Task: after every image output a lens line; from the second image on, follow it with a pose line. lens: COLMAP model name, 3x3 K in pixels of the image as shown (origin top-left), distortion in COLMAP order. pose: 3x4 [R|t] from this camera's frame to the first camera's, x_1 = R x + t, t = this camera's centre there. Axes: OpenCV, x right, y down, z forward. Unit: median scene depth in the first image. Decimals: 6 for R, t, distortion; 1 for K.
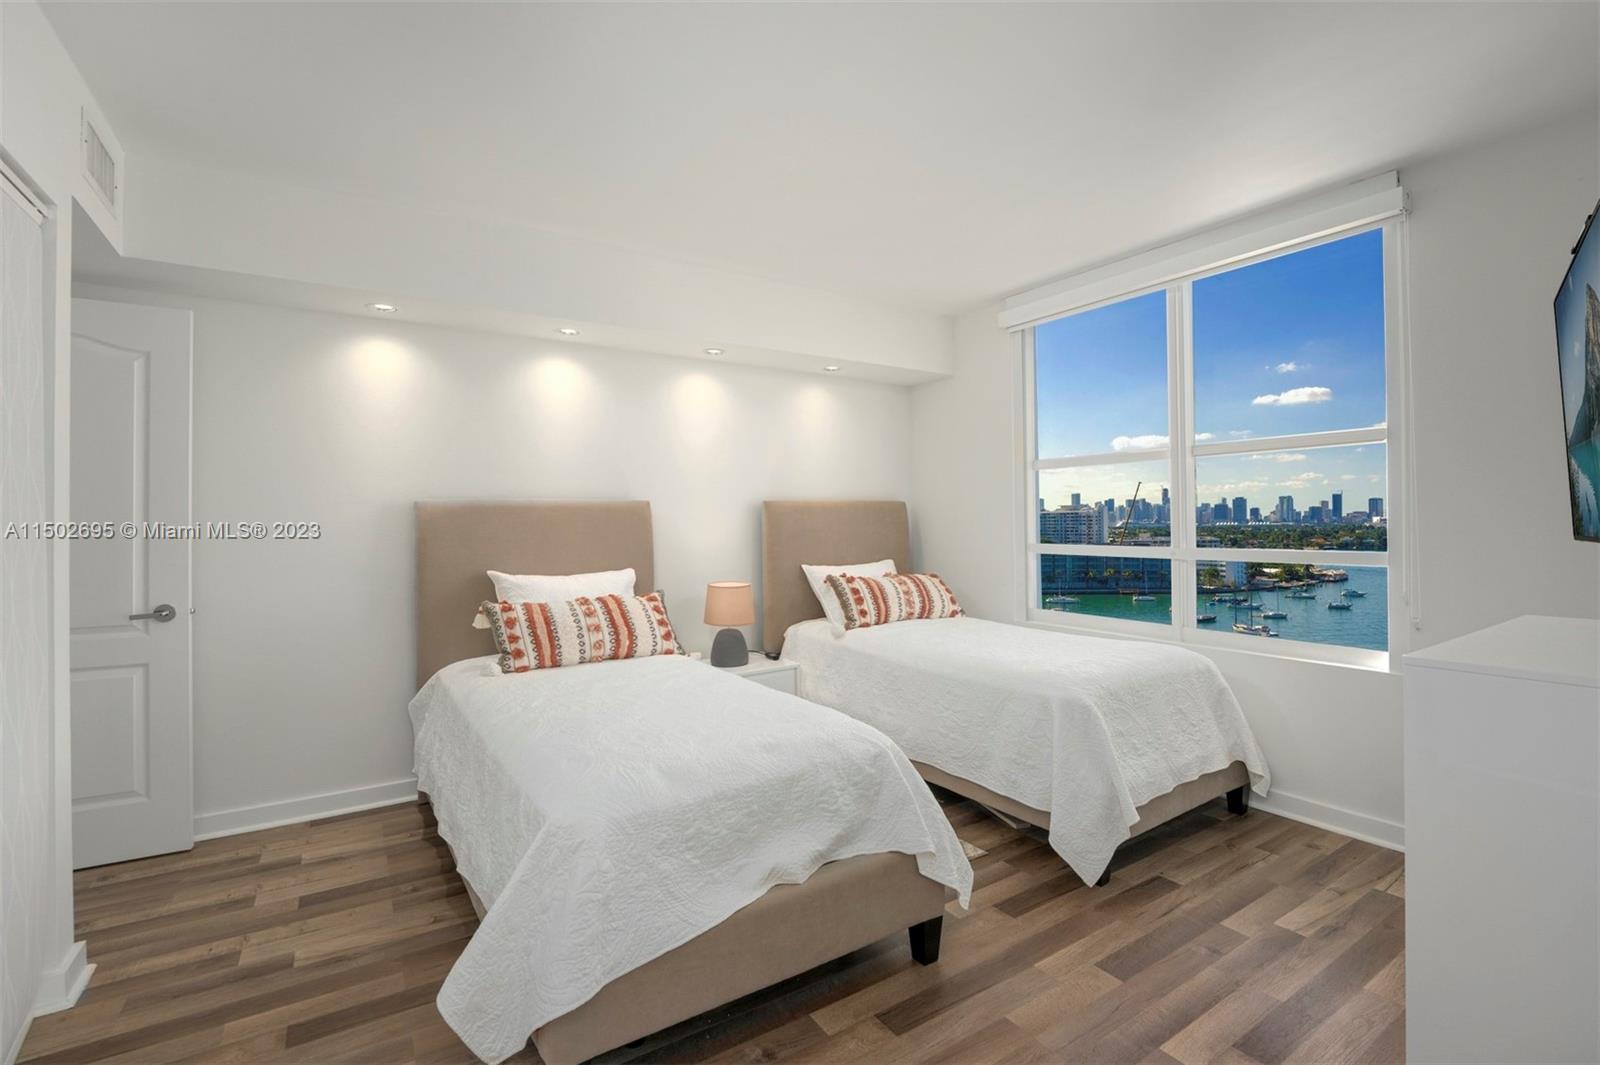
lens RADIAL K [[713.6, 0, 785.9], [0, 713.6, 519.3], [0, 0, 1]] dist [-0.024437, -0.000208]
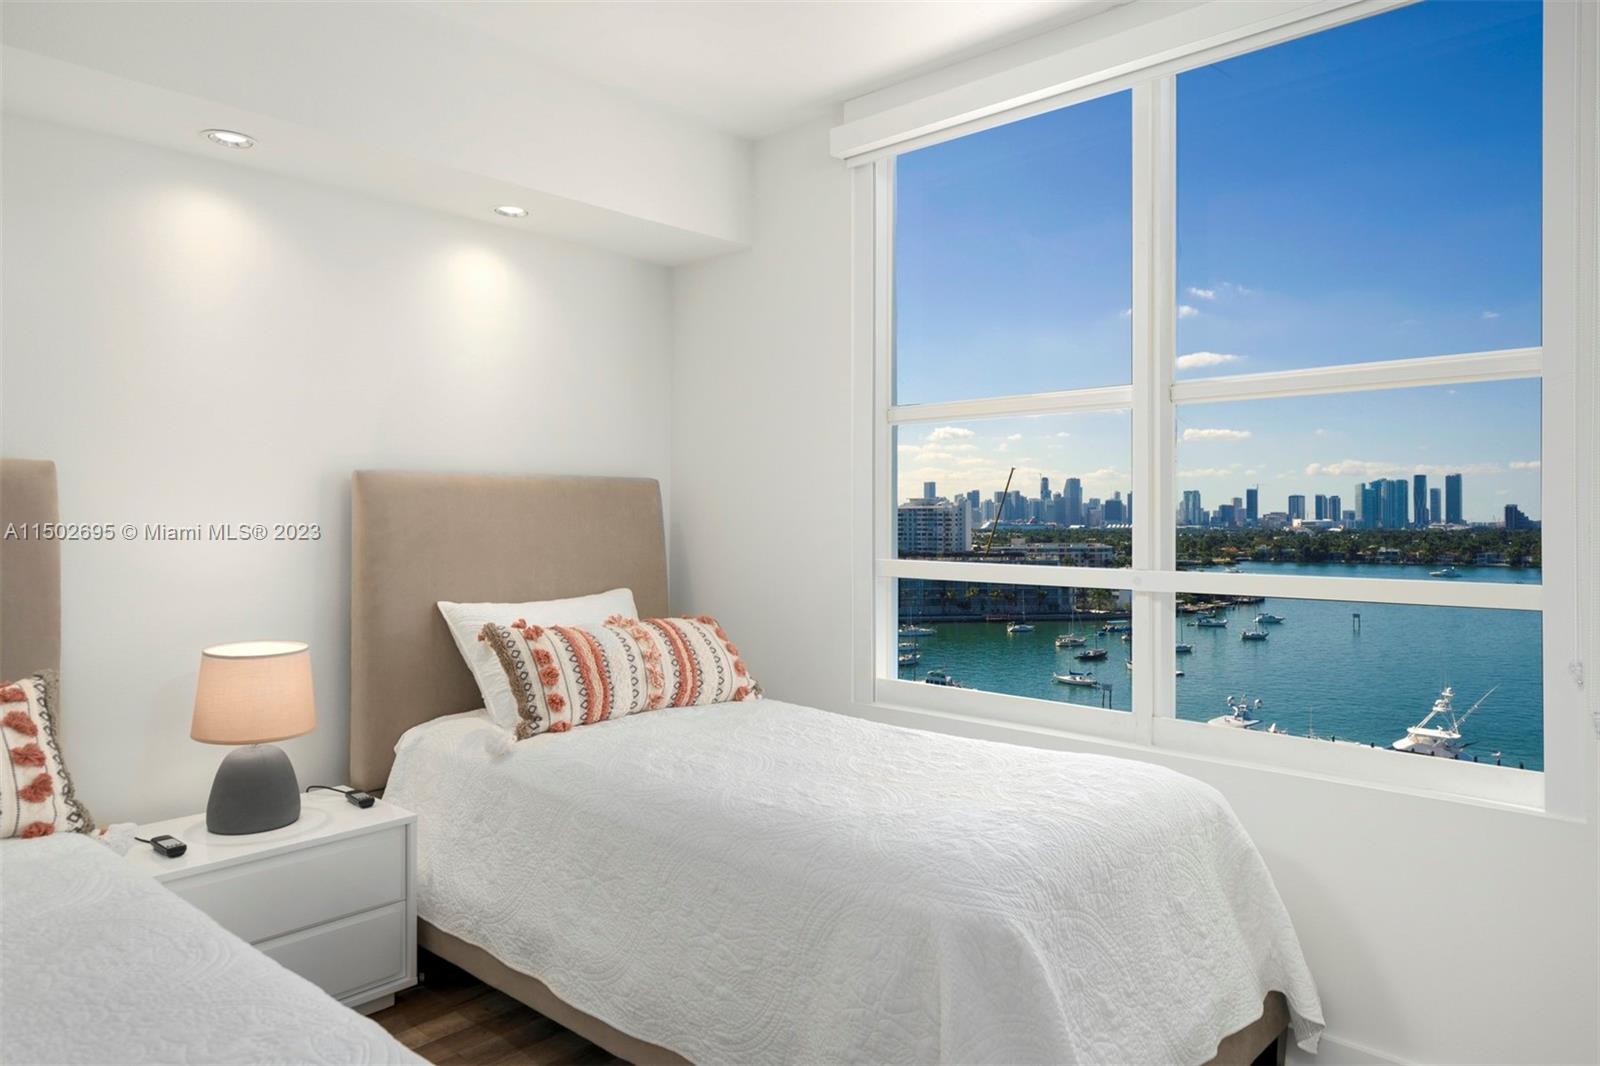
lens RADIAL K [[1055.7, 0, 767.2], [0, 1055.7, 497.8], [0, 0, 1]] dist [-0.001238, 0.000774]
pose [[0.972467, 0.016379, 0.232464, 0.075266], [-0.012707, 0.999770, -0.017285, 0.001769], [-0.232694, 0.013855, 0.972451, 0.249859]]
